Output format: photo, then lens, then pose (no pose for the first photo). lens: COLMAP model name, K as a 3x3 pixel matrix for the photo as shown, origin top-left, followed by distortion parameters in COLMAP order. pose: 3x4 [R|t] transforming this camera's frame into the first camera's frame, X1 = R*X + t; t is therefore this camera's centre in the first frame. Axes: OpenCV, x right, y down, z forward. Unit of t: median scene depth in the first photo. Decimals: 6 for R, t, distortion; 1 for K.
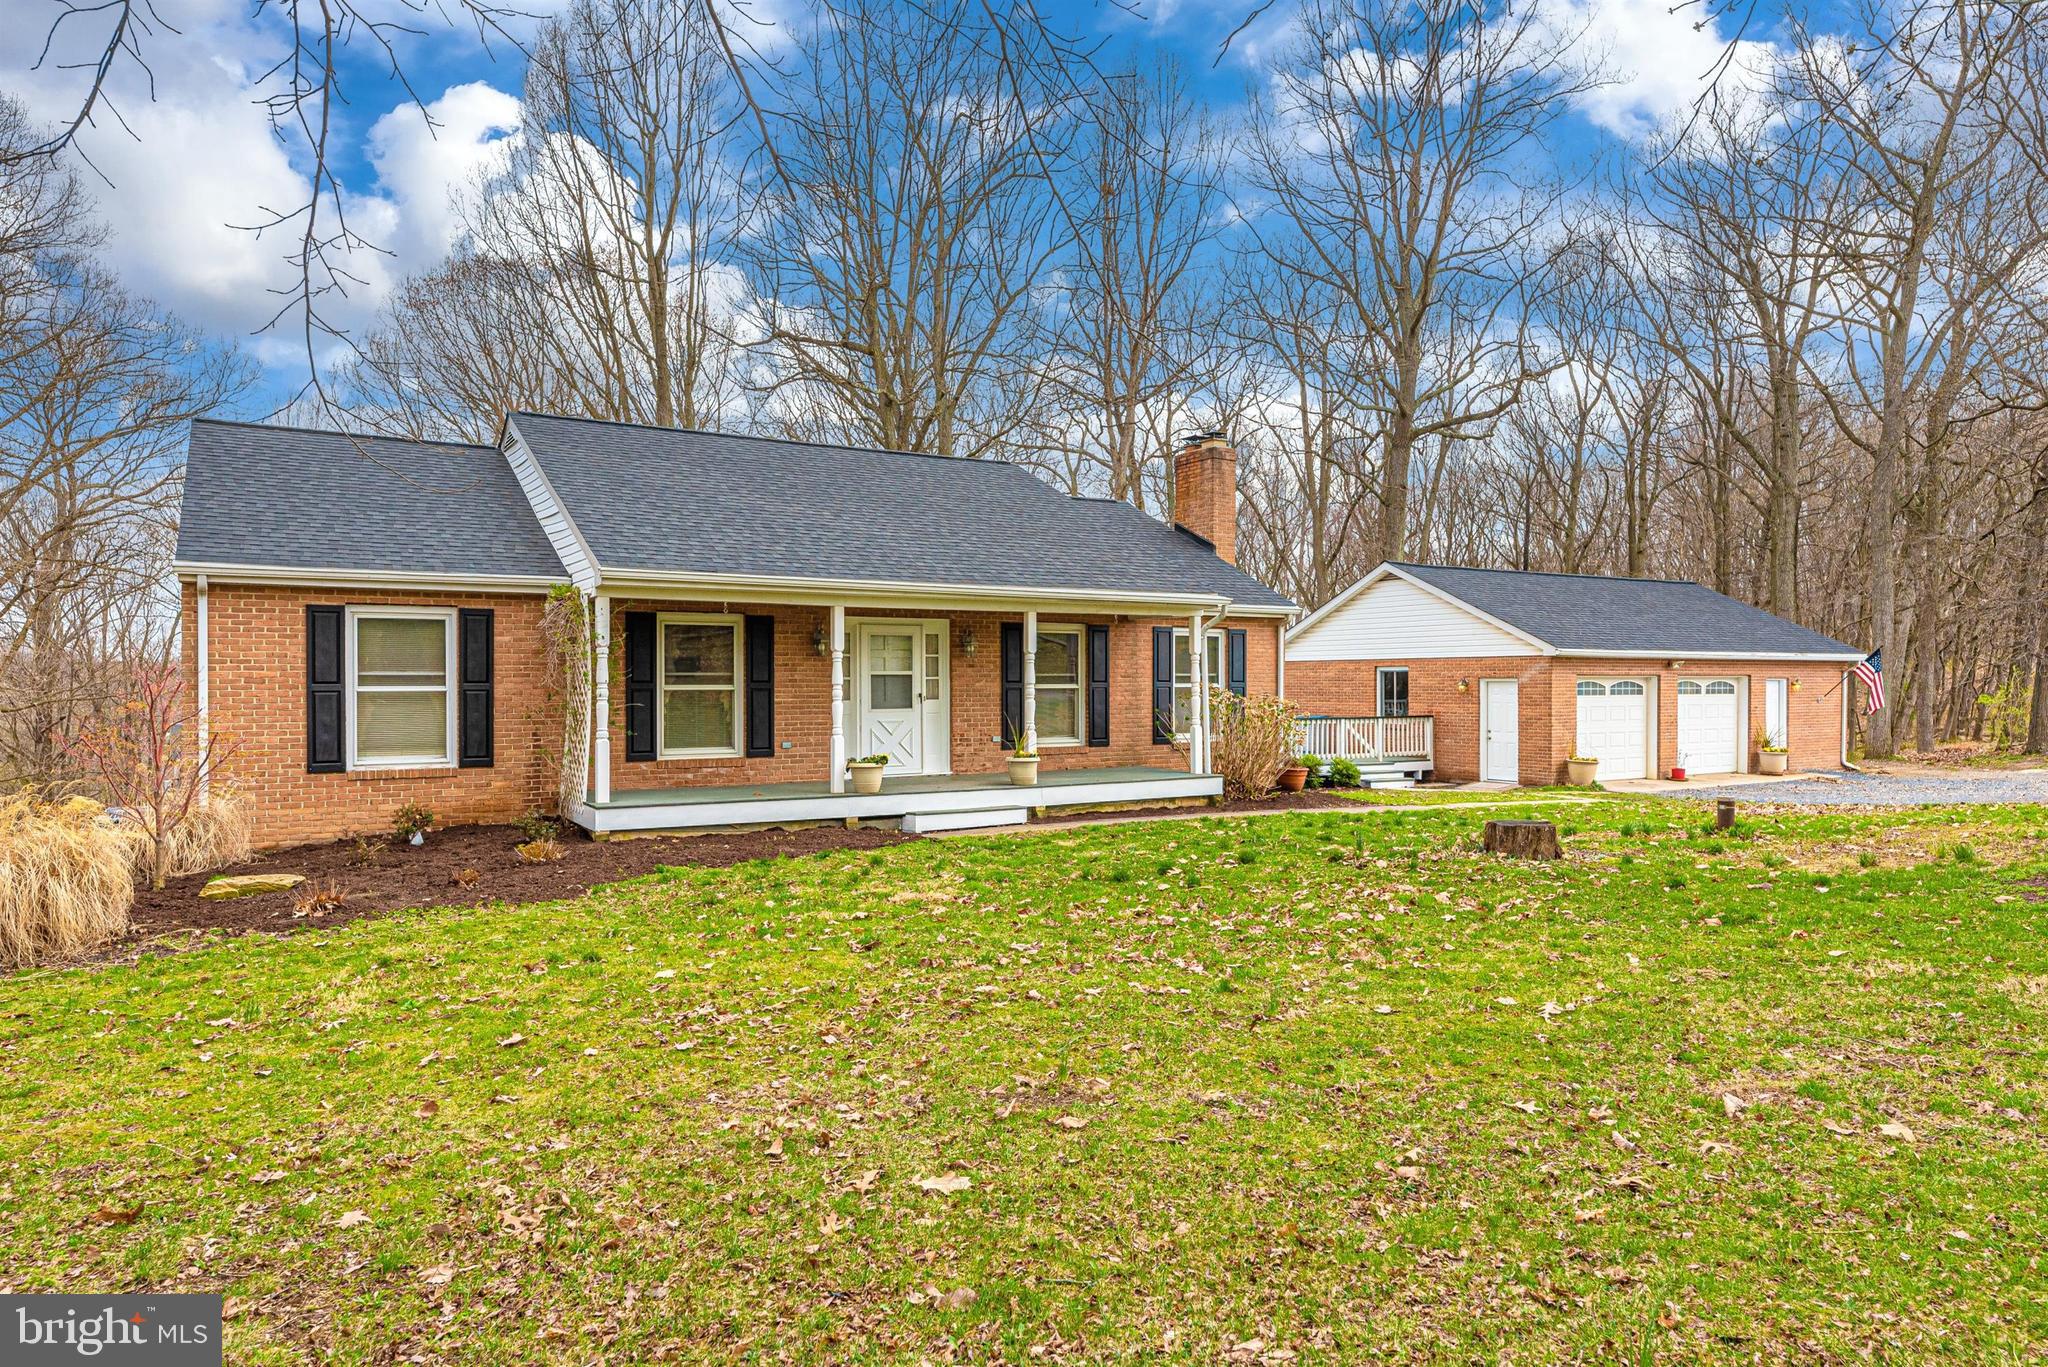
lens RADIAL K [[1337.6, 0, 1020.0], [0, 1337.6, 680.7], [0, 0, 1]] dist [-0.002091, -0.000660]
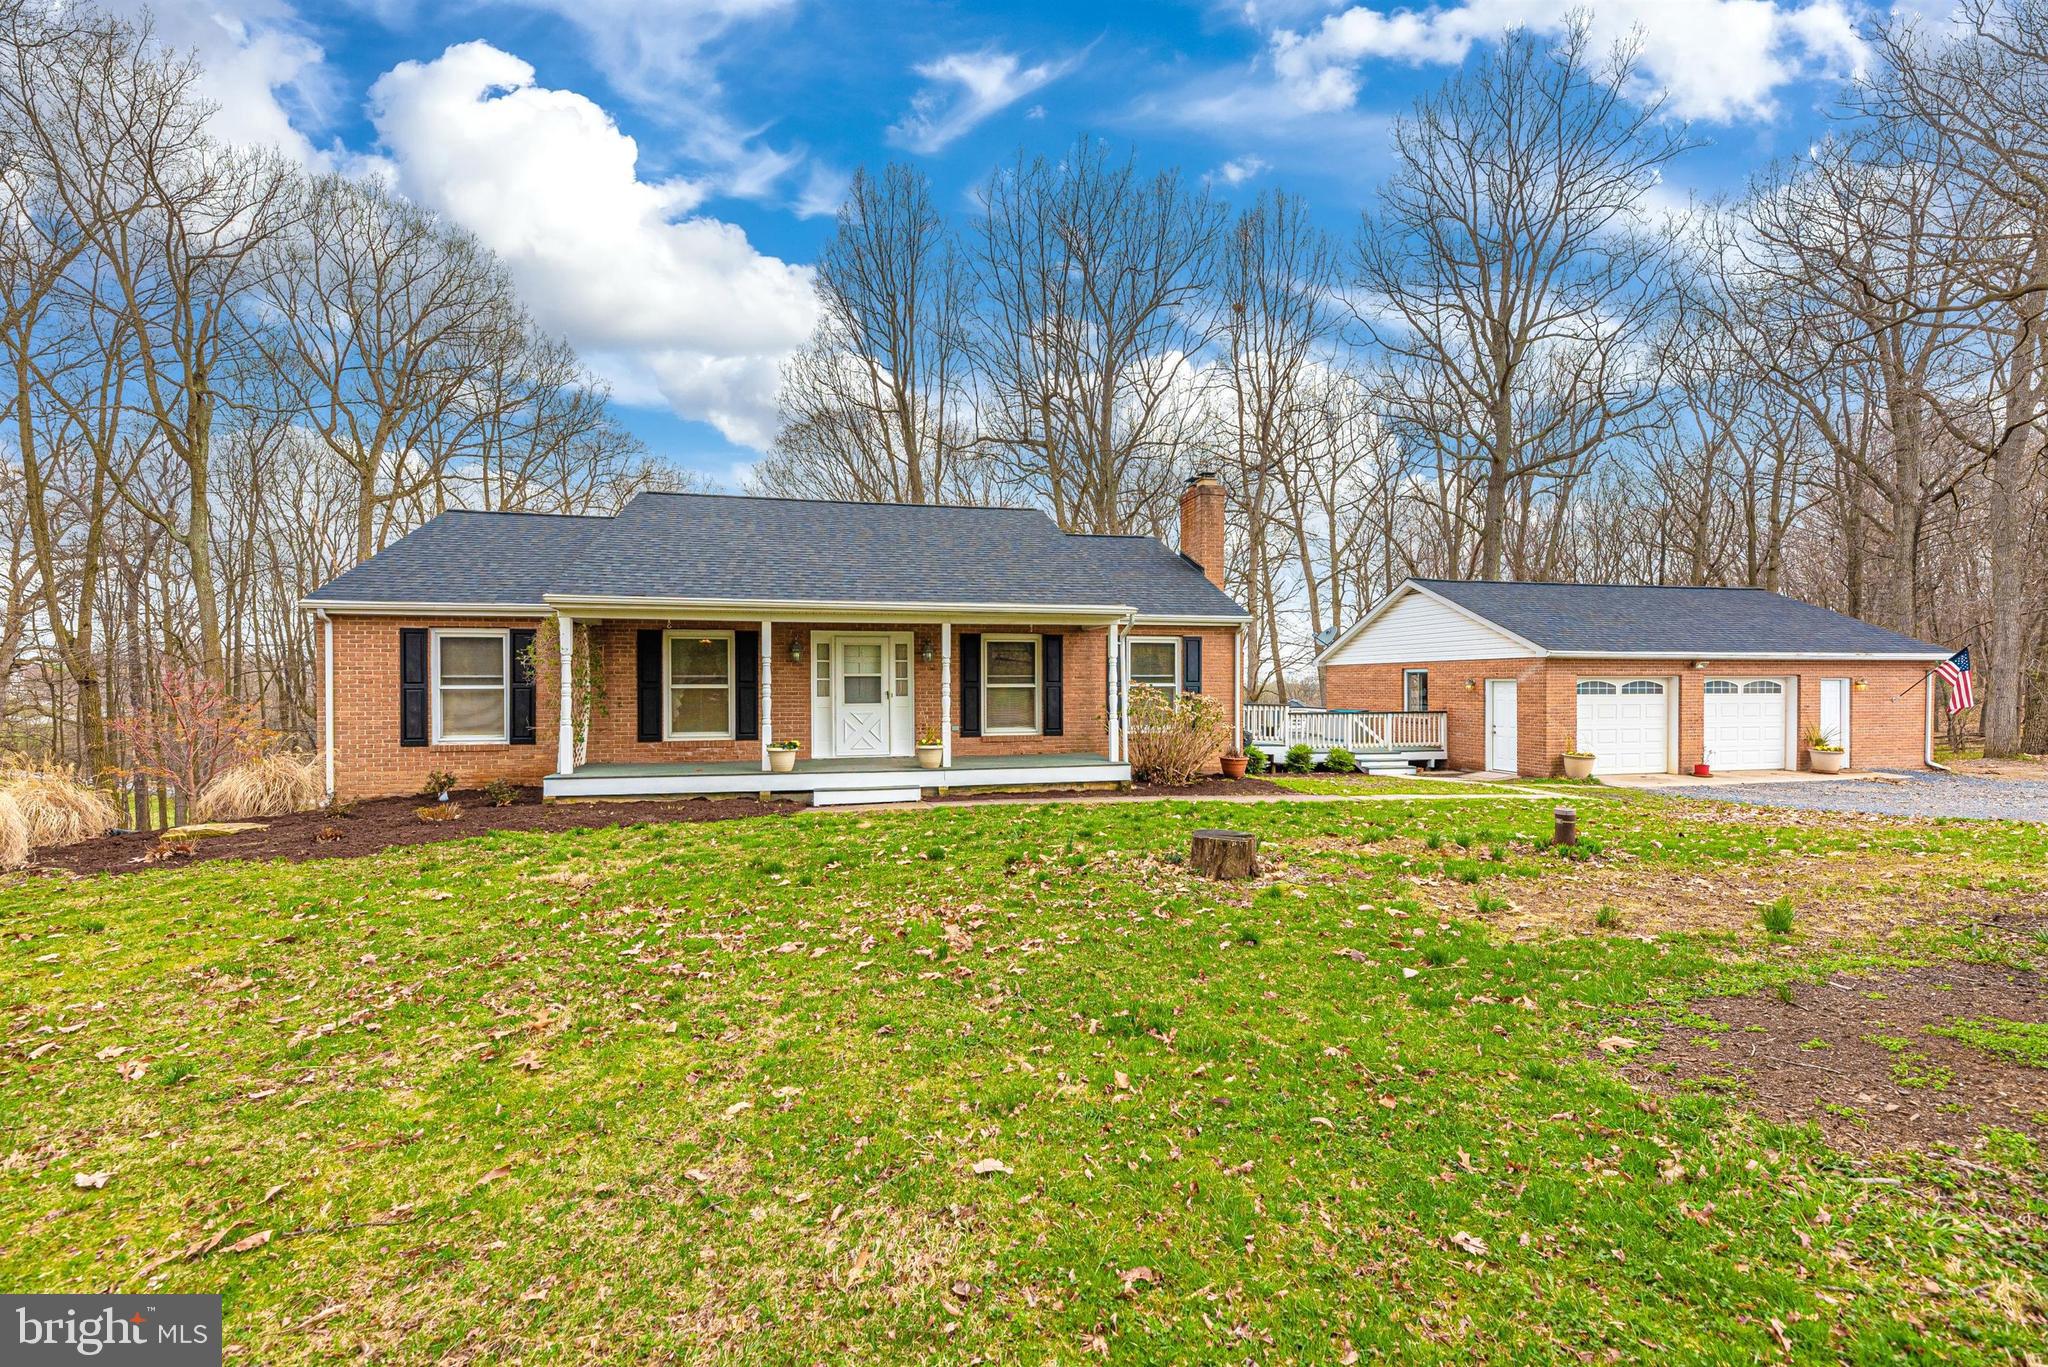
lens RADIAL K [[859.8, 0, 1024.0], [0, 859.8, 683.5], [0, 0, 1]] dist [-0.002302, 0.000231]
pose [[0.943196, -0.000160, -0.332236, 0.310051], [0.000903, 0.999997, 0.002082, 0.000679], [0.332234, -0.002264, 0.943194, 0.278475]]
